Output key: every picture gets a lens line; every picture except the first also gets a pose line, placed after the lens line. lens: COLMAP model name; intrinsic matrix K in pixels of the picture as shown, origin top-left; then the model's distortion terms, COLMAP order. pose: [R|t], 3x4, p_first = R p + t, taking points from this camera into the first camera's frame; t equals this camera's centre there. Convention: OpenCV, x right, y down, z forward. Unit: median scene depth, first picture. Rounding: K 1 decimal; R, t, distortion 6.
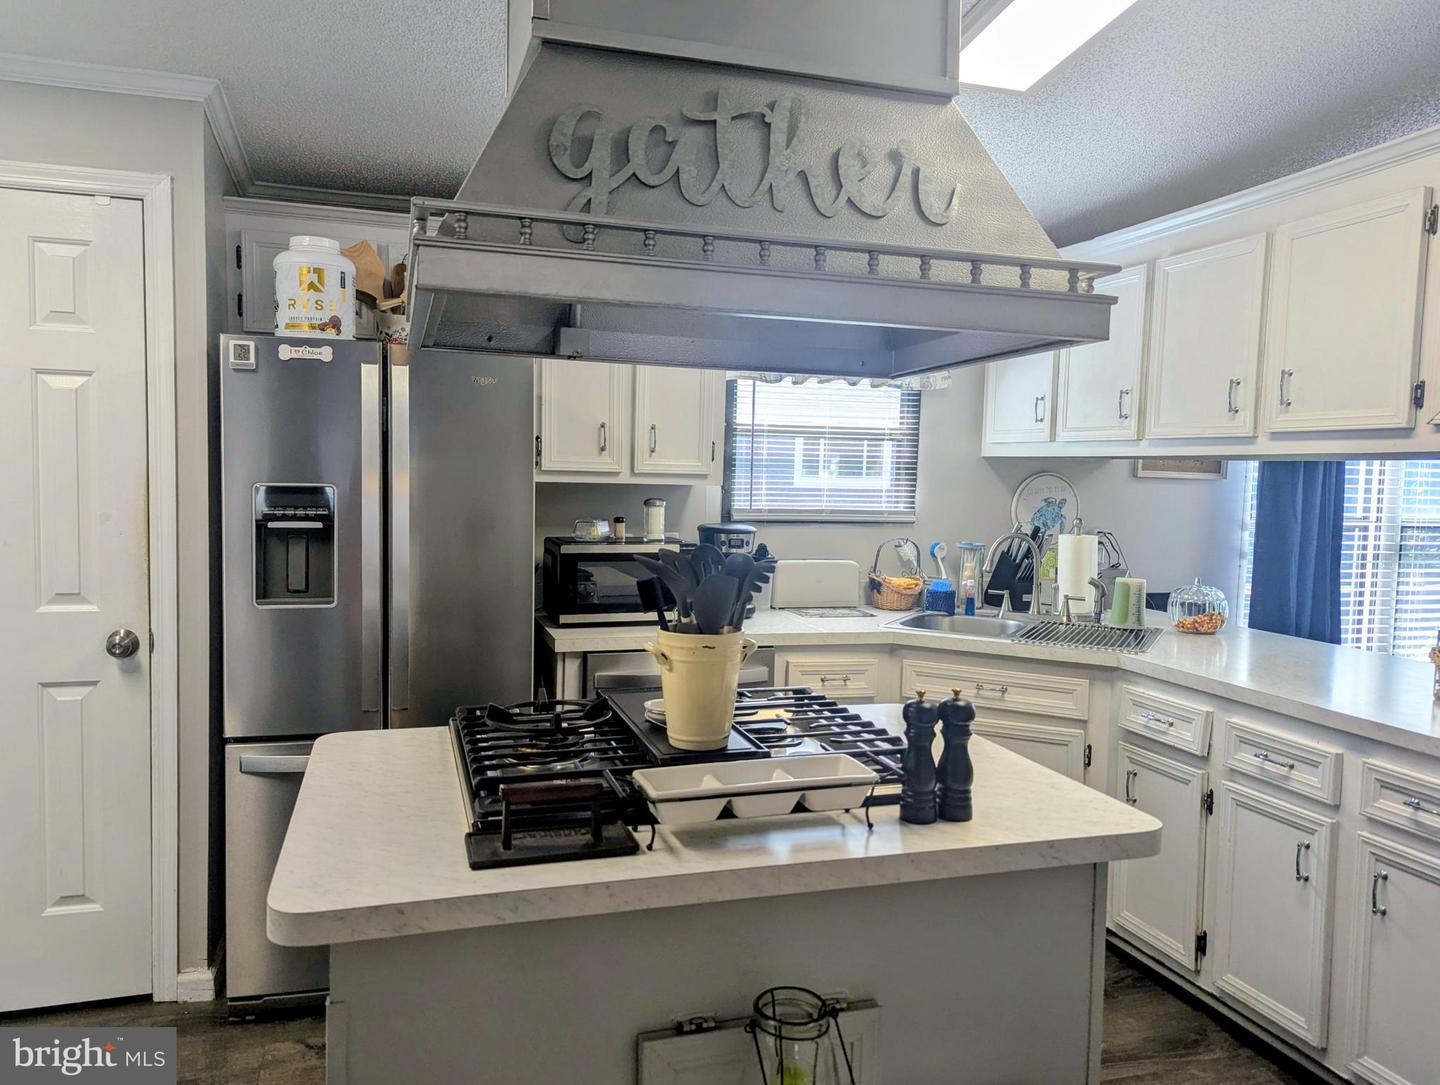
lens RADIAL K [[1056.5, 0, 729.6], [0, 1056.5, 546.4], [0, 0, 1]] dist [0.029791, -0.009456]
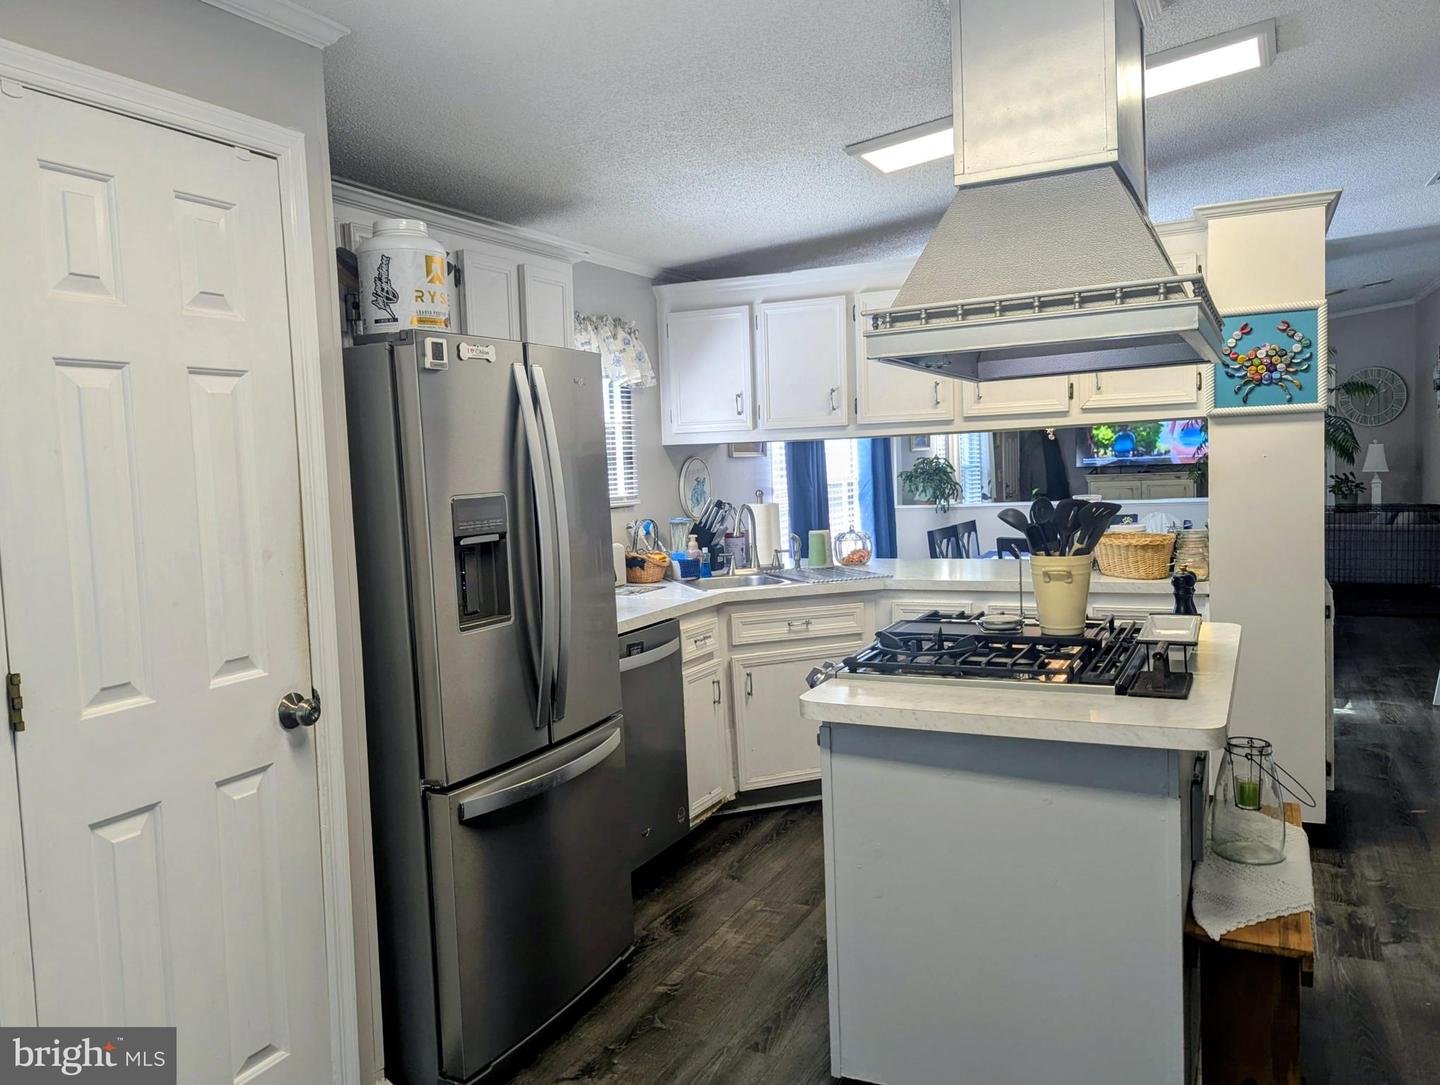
lens RADIAL K [[1056.5, 0, 724.4], [0, 1056.5, 537.0], [0, 0, 1]] dist [0.029791, -0.009456]
pose [[0.703438, -0.103135, 0.703234, -0.629762], [0.108714, 0.993386, 0.036943, -0.023158], [-0.702393, 0.050464, 0.709998, 0.143182]]
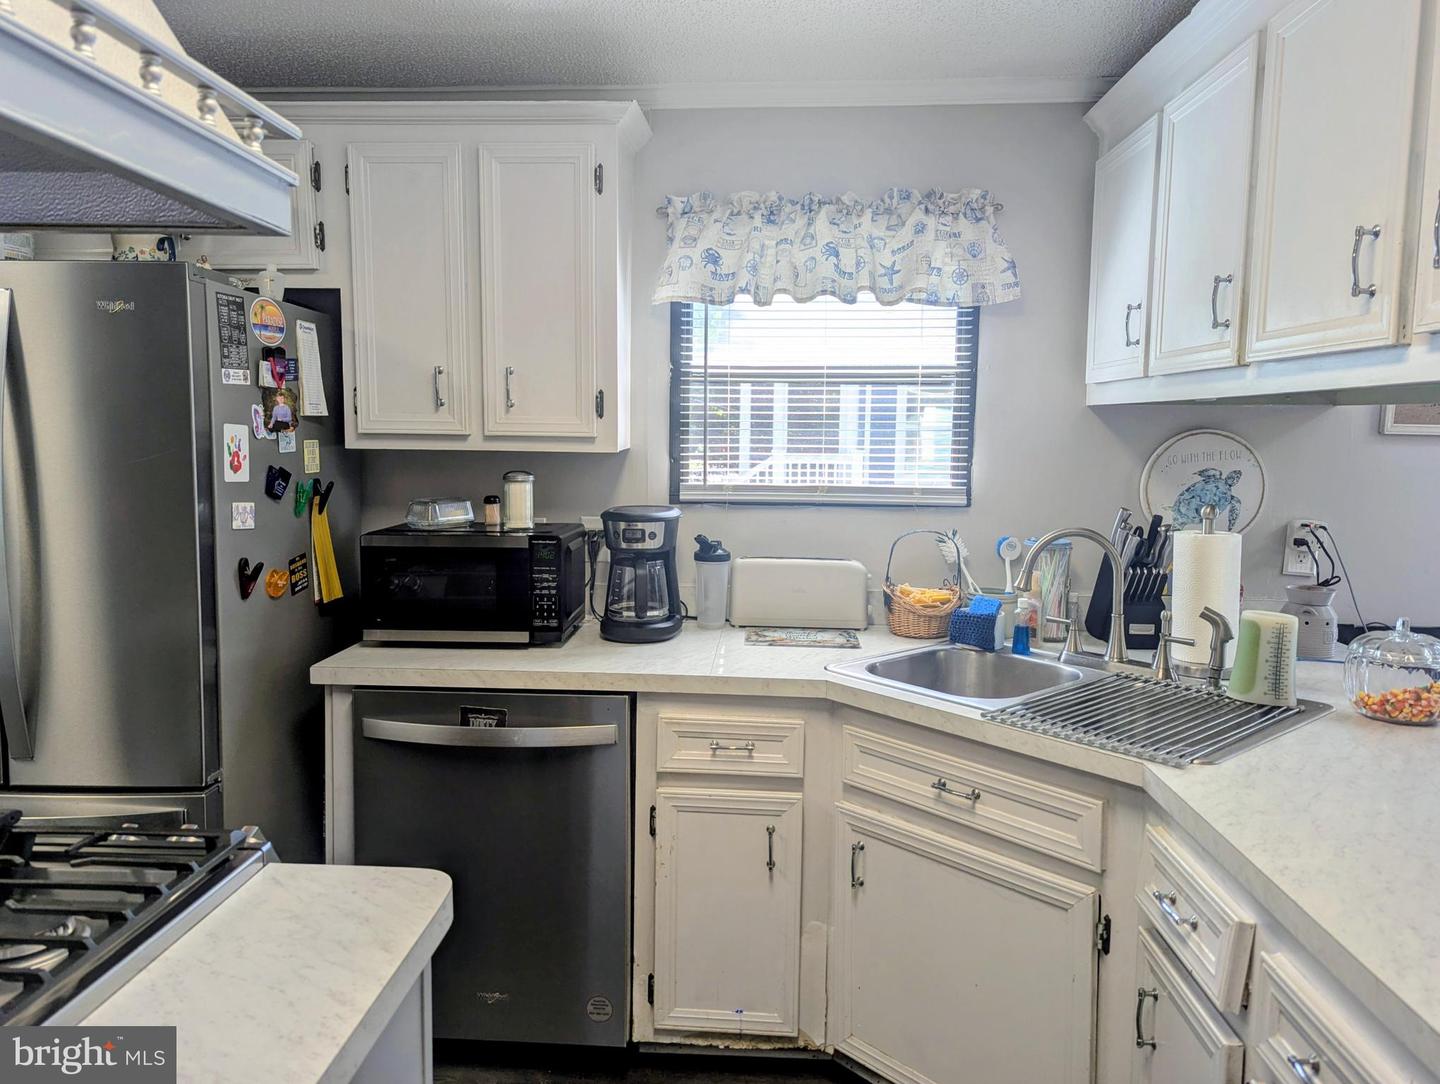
lens RADIAL K [[1056.5, 0, 721.0], [0, 1056.5, 538.7], [0, 0, 1]] dist [0.029791, -0.009456]
pose [[0.932268, 0.025401, -0.360877, 0.300631], [-0.015951, 0.999448, 0.029141, -0.021252], [0.361418, -0.021411, 0.932158, 0.353491]]
